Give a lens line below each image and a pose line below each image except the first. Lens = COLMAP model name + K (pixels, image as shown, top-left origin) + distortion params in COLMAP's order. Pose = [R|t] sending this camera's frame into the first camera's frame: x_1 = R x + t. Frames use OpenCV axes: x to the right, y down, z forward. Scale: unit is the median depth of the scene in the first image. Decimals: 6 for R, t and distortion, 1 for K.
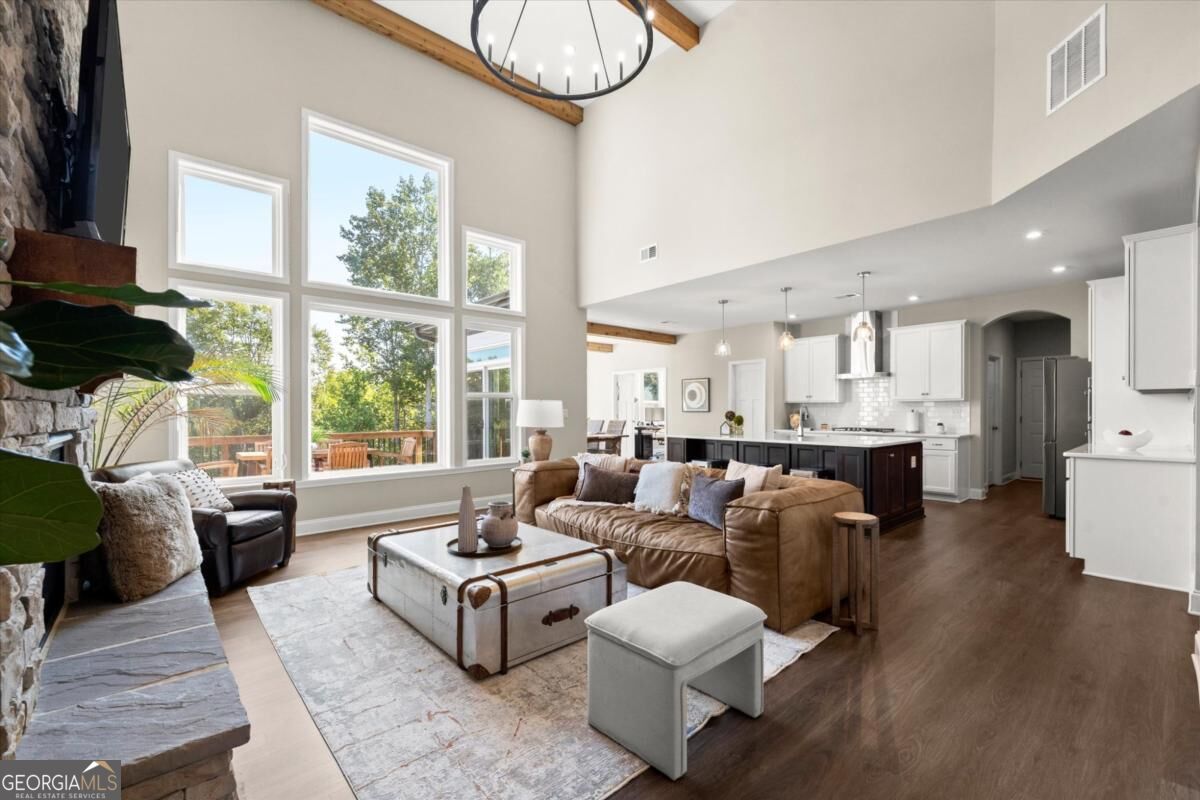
lens RADIAL K [[499.1, 0, 593.0], [0, 499.1, 409.6], [0, 0, 1]] dist [0.014434, -0.004089]
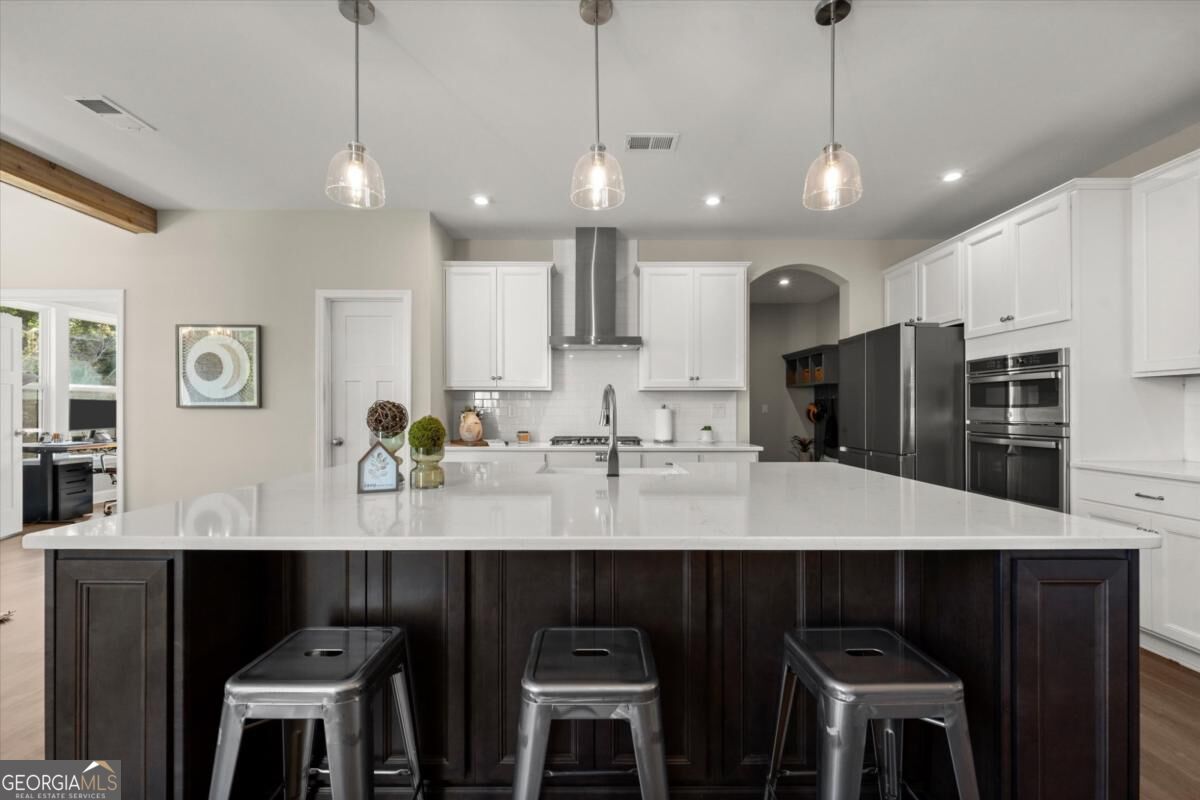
lens RADIAL K [[499.1, 0, 596.5], [0, 499.1, 408.4], [0, 0, 1]] dist [0.014434, -0.004089]
pose [[0.651832, 0.004933, 0.758347, 0.113548], [-0.004279, 0.999987, -0.002827, 0.005963], [-0.758351, -0.001402, 0.651845, 0.595823]]
